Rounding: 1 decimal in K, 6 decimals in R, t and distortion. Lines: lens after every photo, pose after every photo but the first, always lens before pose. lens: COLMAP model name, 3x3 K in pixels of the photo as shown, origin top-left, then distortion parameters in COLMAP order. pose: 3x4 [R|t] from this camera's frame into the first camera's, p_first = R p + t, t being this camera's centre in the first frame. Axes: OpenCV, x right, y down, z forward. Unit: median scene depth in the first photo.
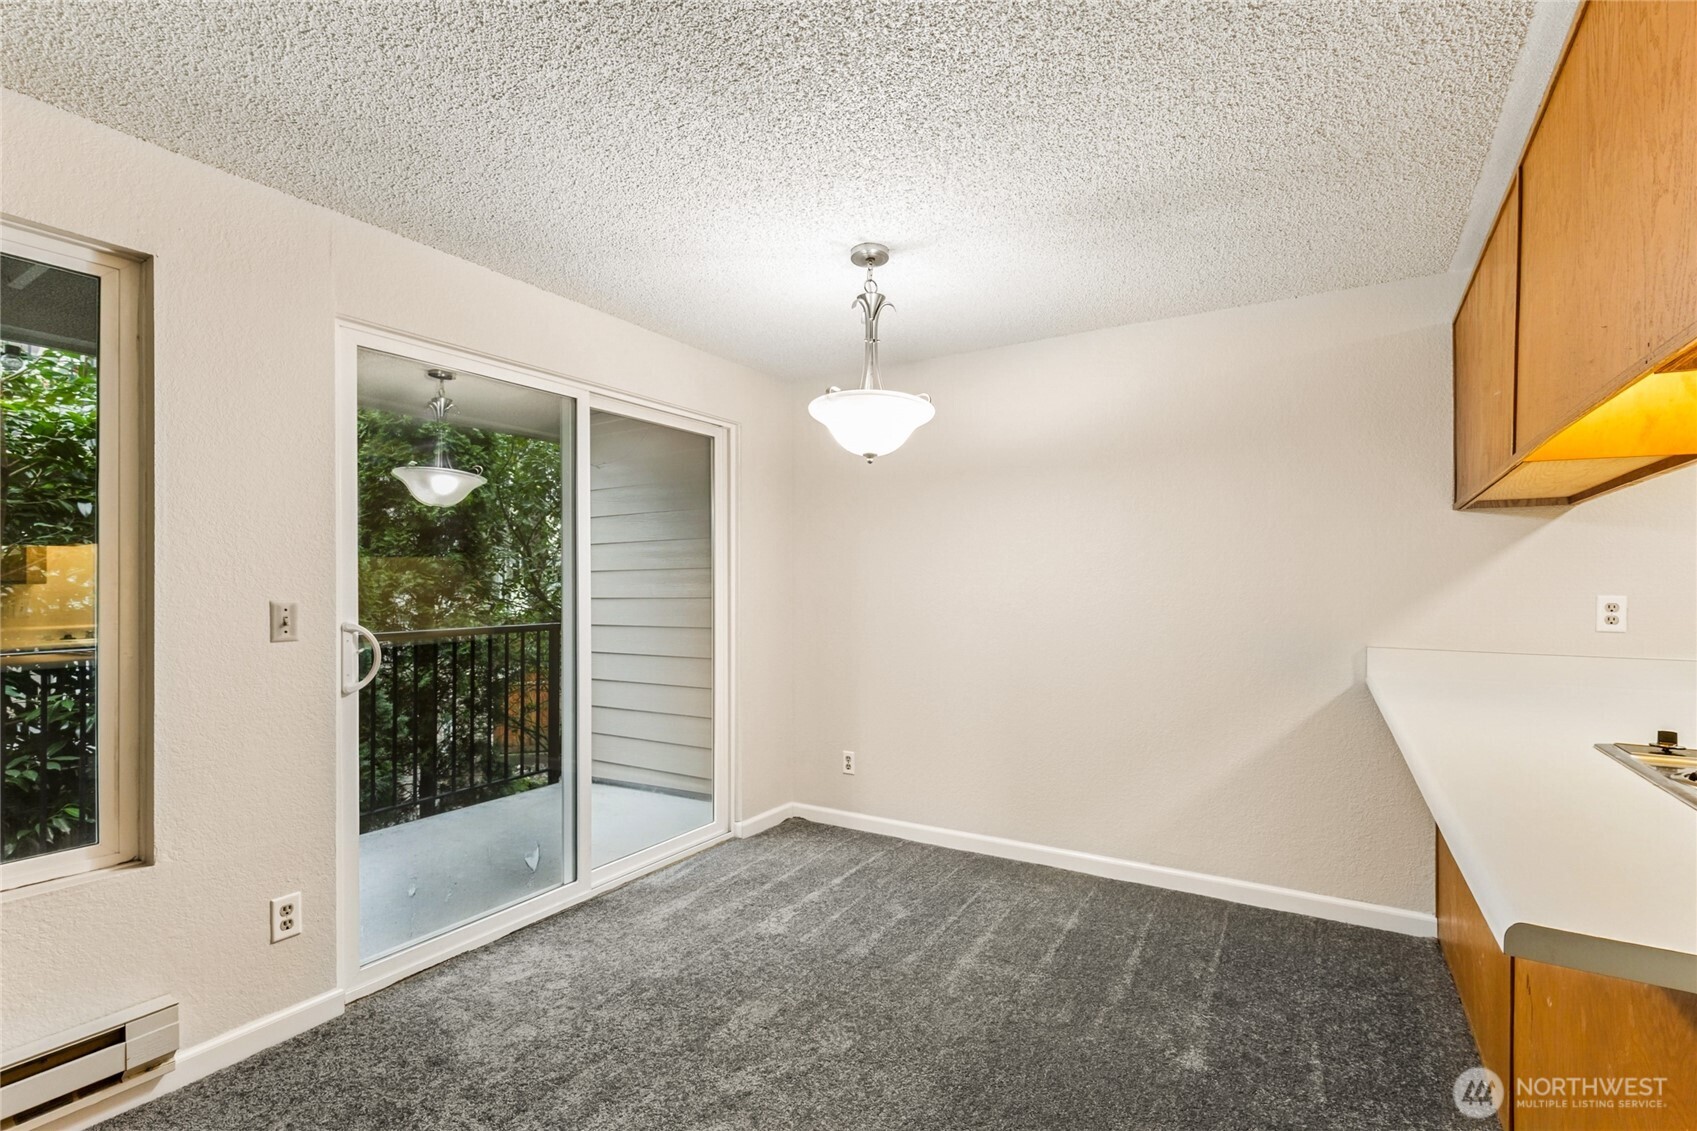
lens RADIAL K [[761.4, 0, 849.8], [0, 761.4, 582.1], [0, 0, 1]] dist [0.006062, -0.000215]
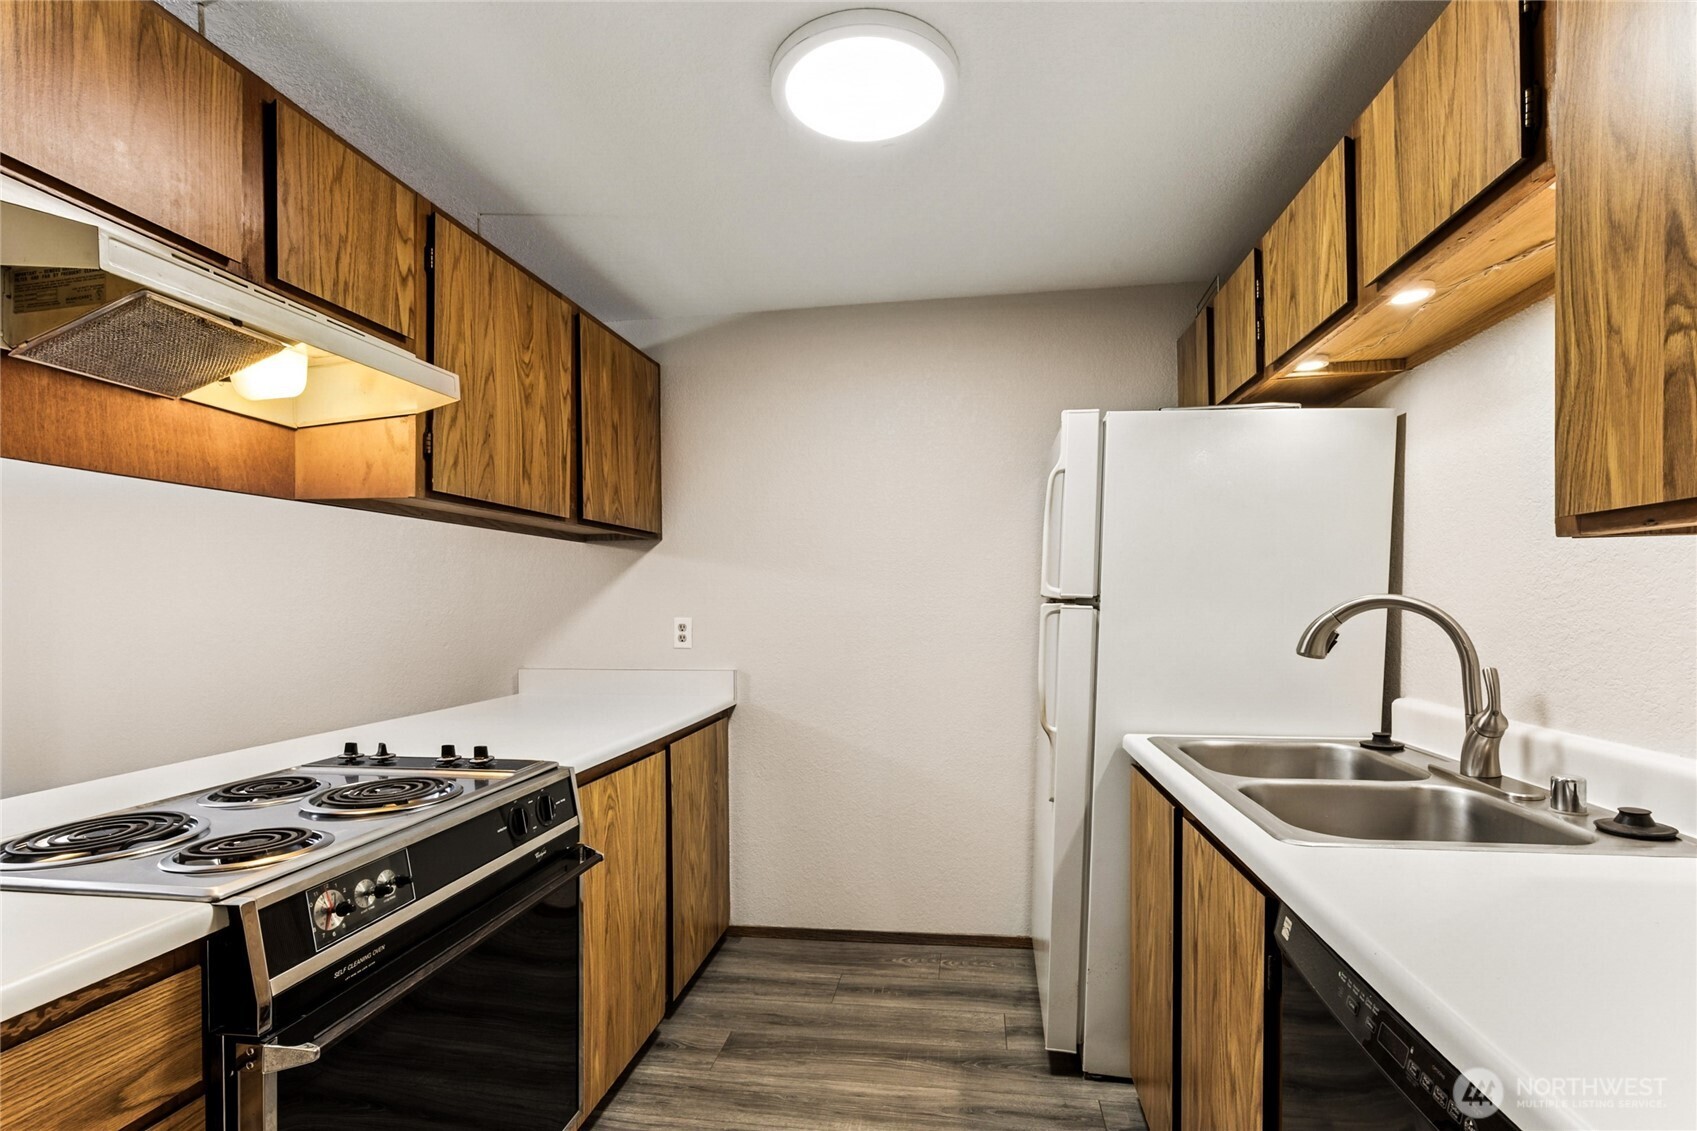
lens RADIAL K [[761.4, 0, 849.8], [0, 761.4, 582.1], [0, 0, 1]] dist [0.006062, -0.000215]
pose [[0.924436, 0.004672, 0.381308, 0.709374], [0.007383, 0.999518, -0.030147, 0.000453], [-0.381265, 0.030684, 0.923956, -0.162239]]
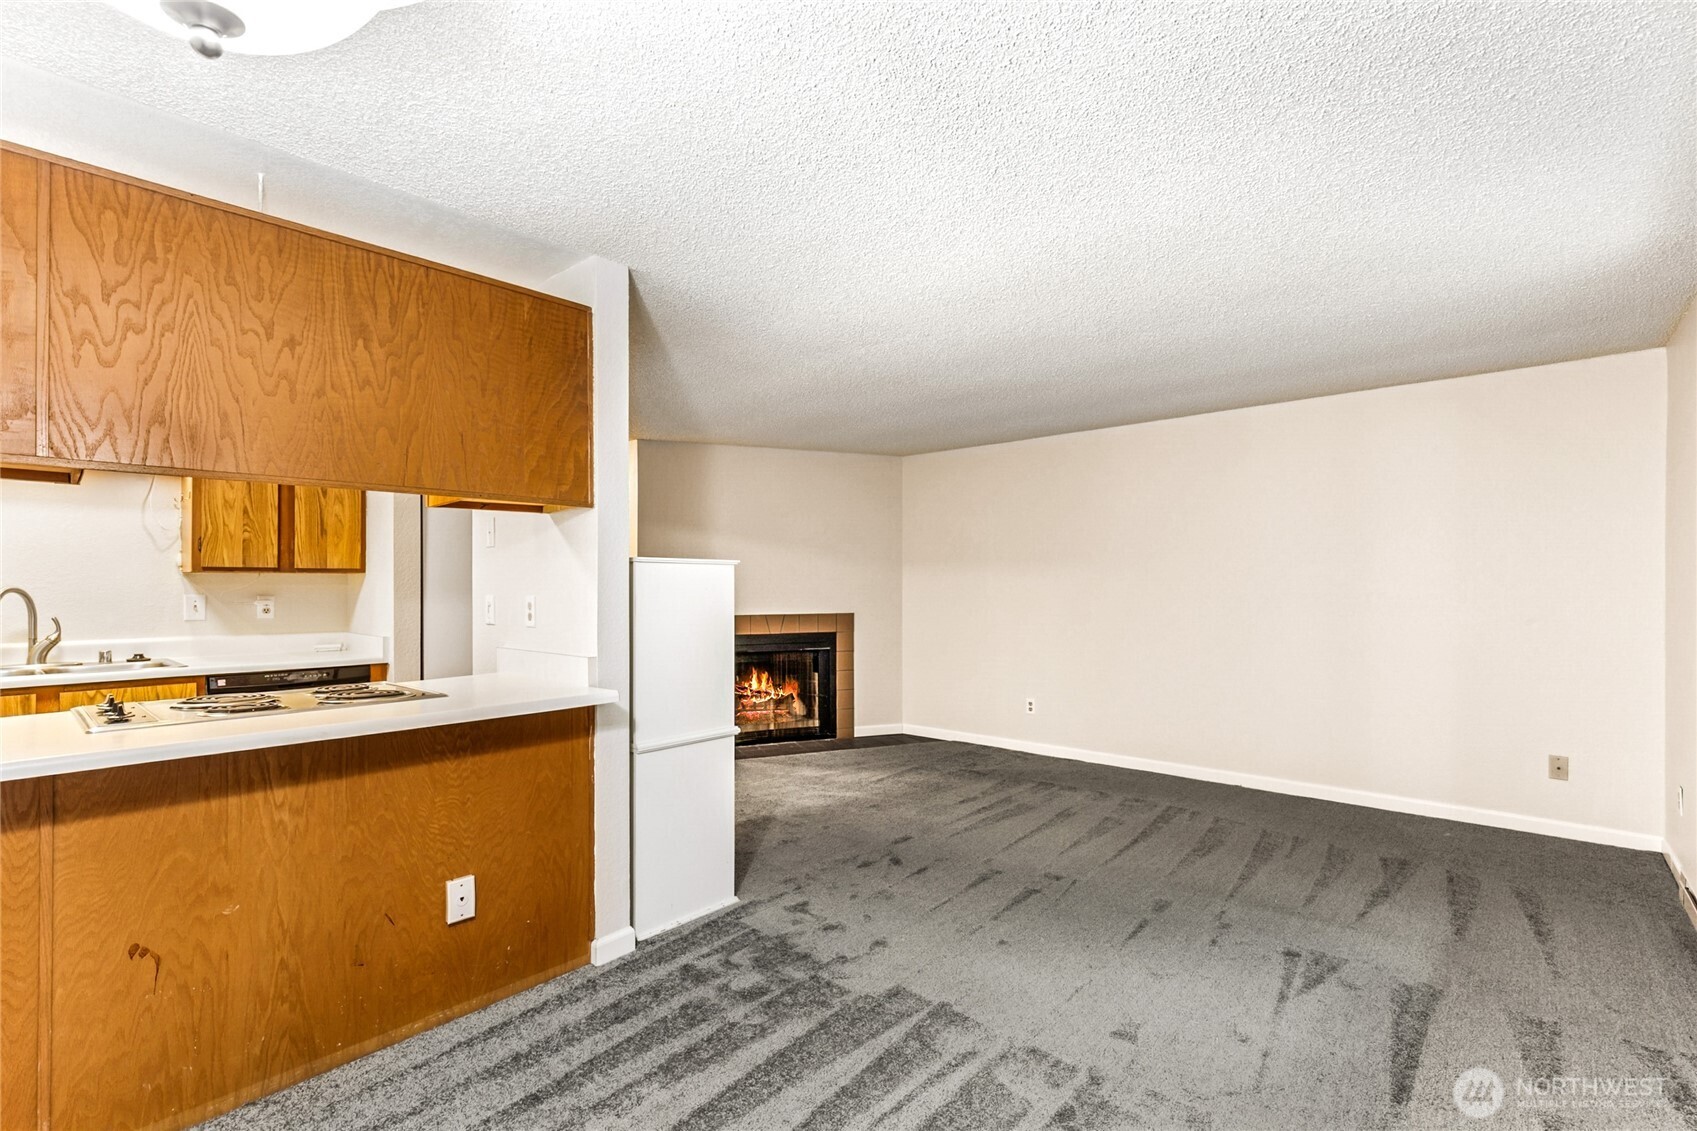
lens RADIAL K [[761.4, 0, 849.8], [0, 761.4, 582.1], [0, 0, 1]] dist [0.006062, -0.000215]
pose [[-0.981257, 0.003851, 0.192667, -0.189303], [0.002807, 0.999980, -0.005690, 0.001517], [-0.192685, -0.005043, -0.981248, 1.071578]]
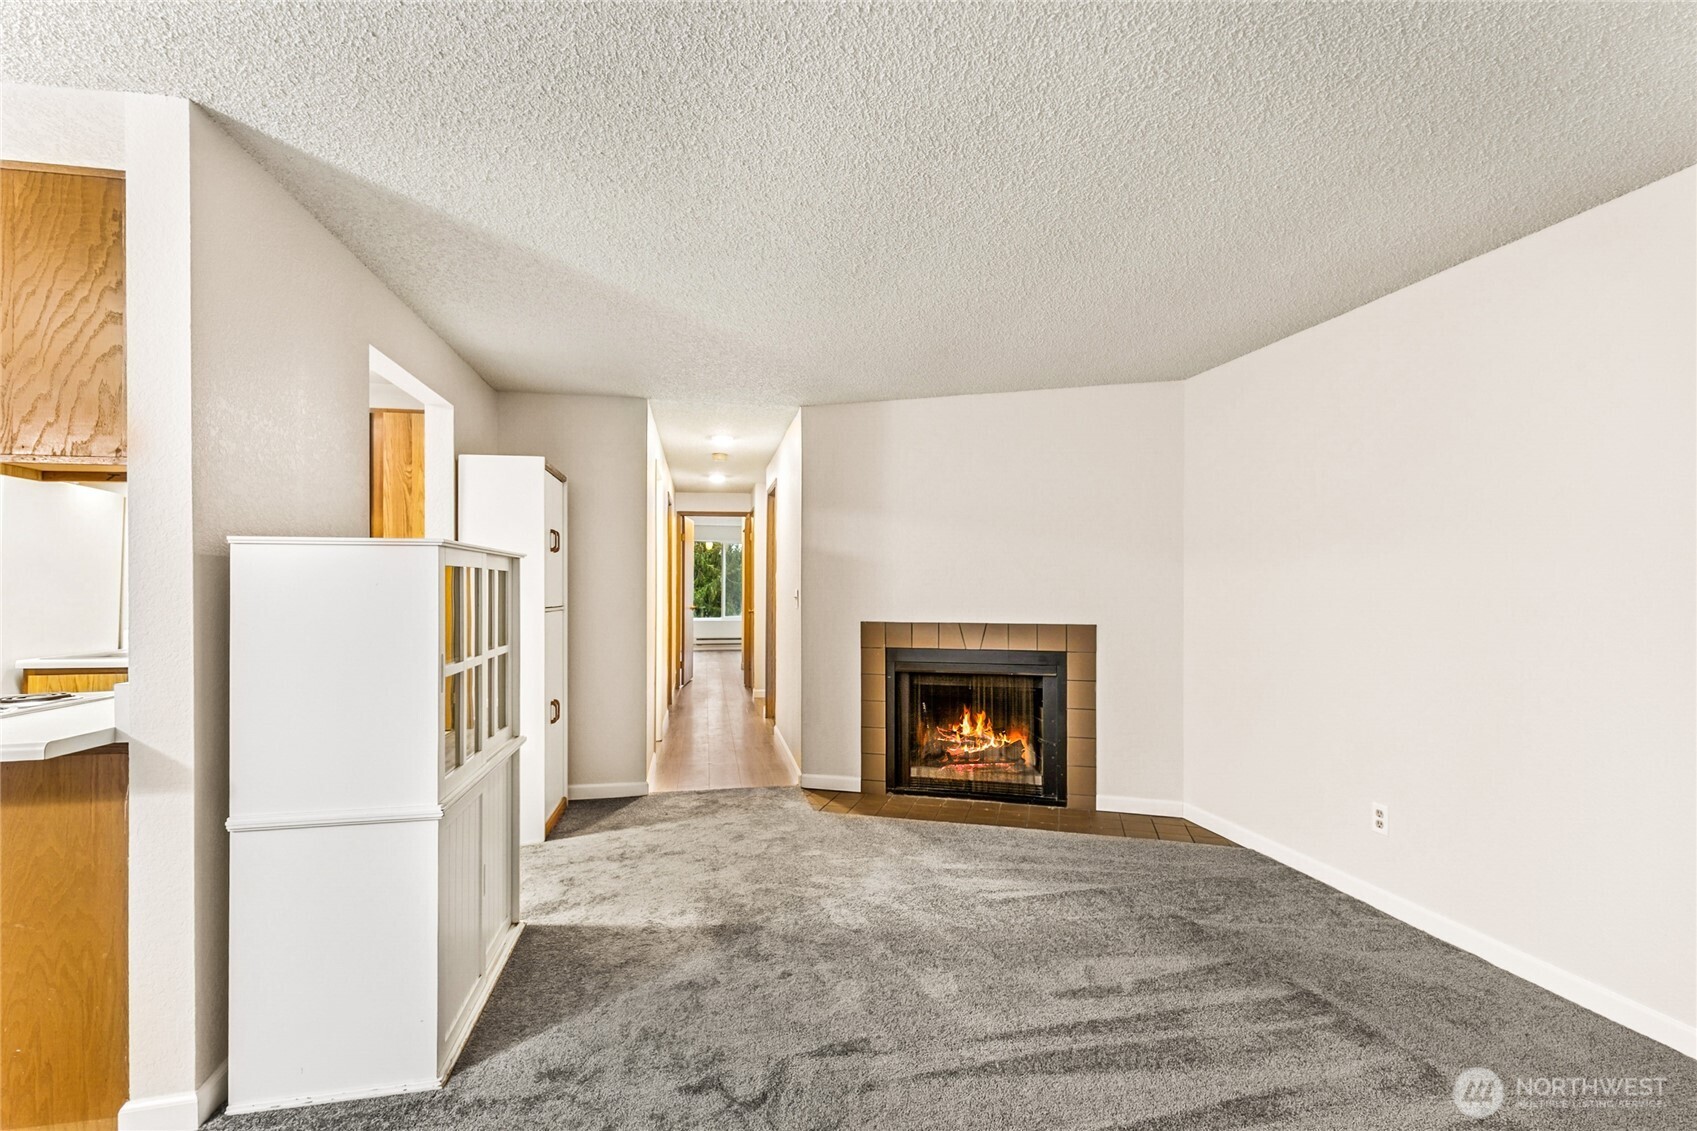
lens RADIAL K [[761.4, 0, 849.8], [0, 761.4, 582.1], [0, 0, 1]] dist [0.006062, -0.000215]
pose [[-0.667367, 0.004259, 0.744717, -0.573946], [-0.000408, 0.999981, -0.006084, 0.005858], [-0.744729, -0.004364, -0.667353, 0.207505]]
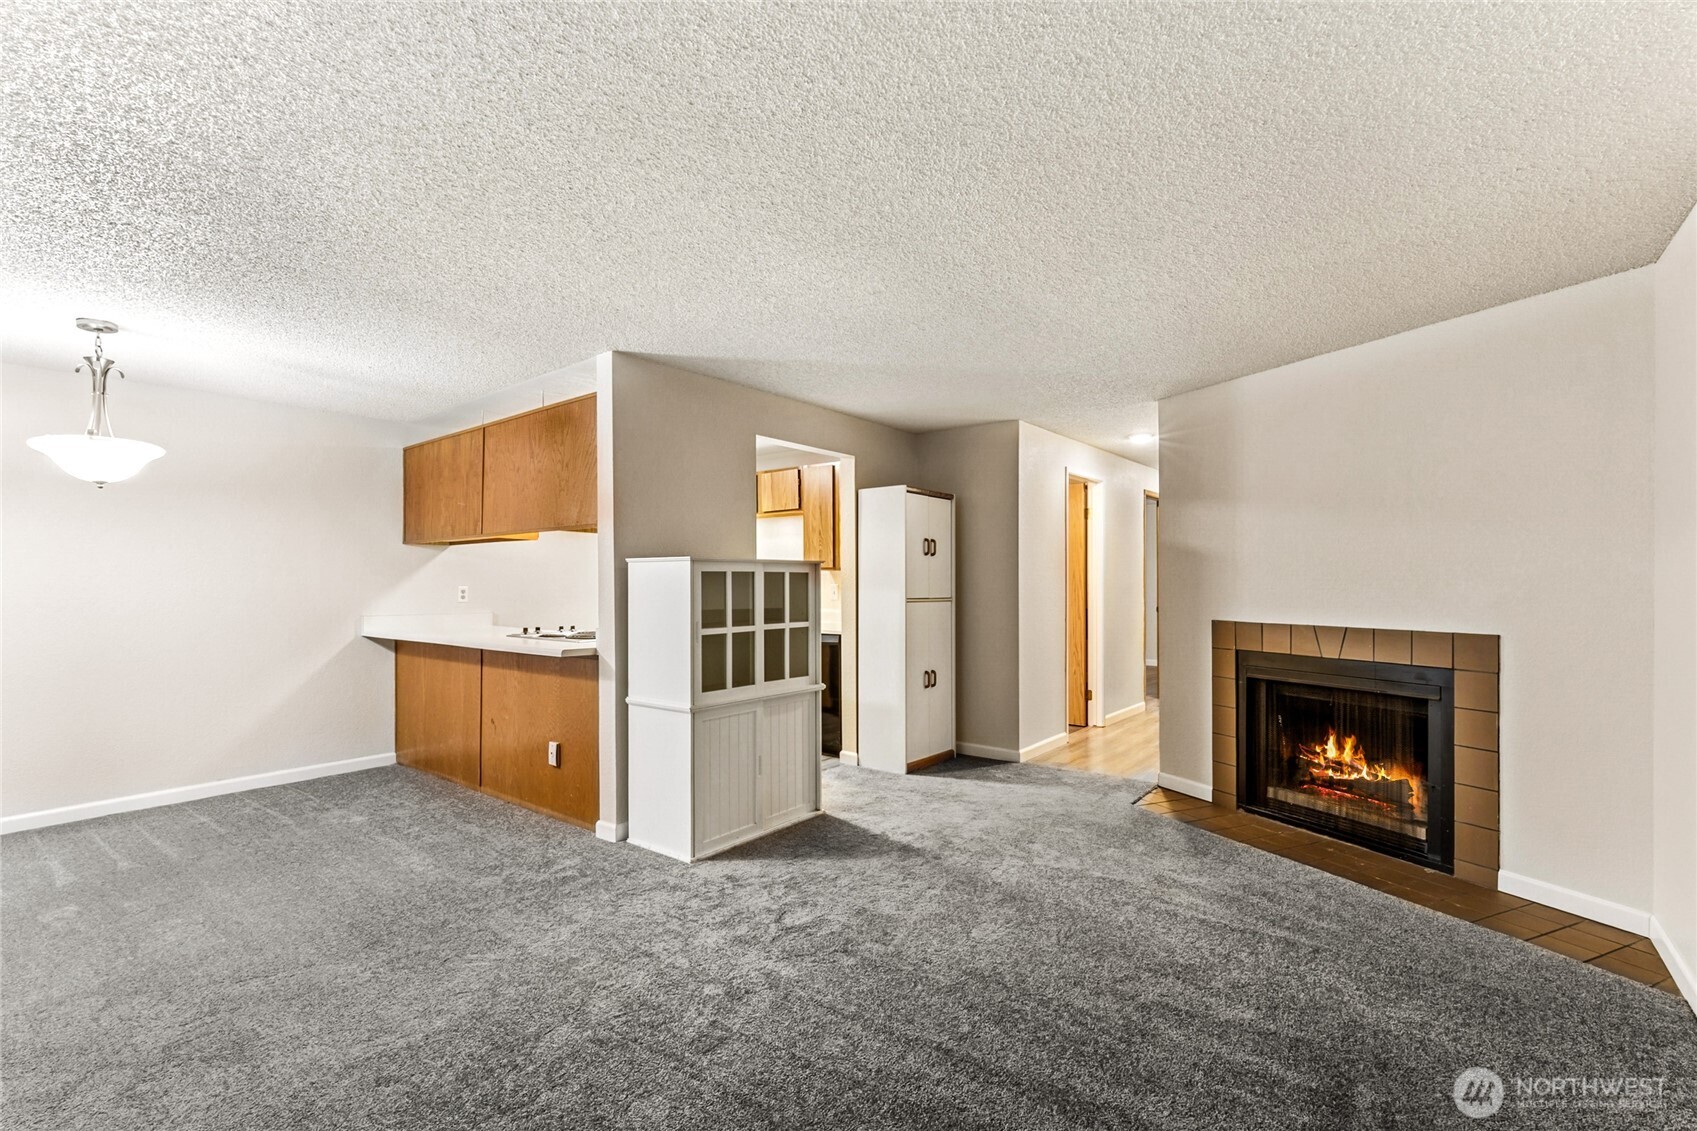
lens RADIAL K [[761.4, 0, 849.8], [0, 761.4, 582.1], [0, 0, 1]] dist [0.006062, -0.000215]
pose [[0.128551, -0.001204, 0.991702, -0.998524], [-0.000198, 0.999999, 0.001240, 0.001722], [-0.991703, -0.000356, 0.128550, -0.389886]]
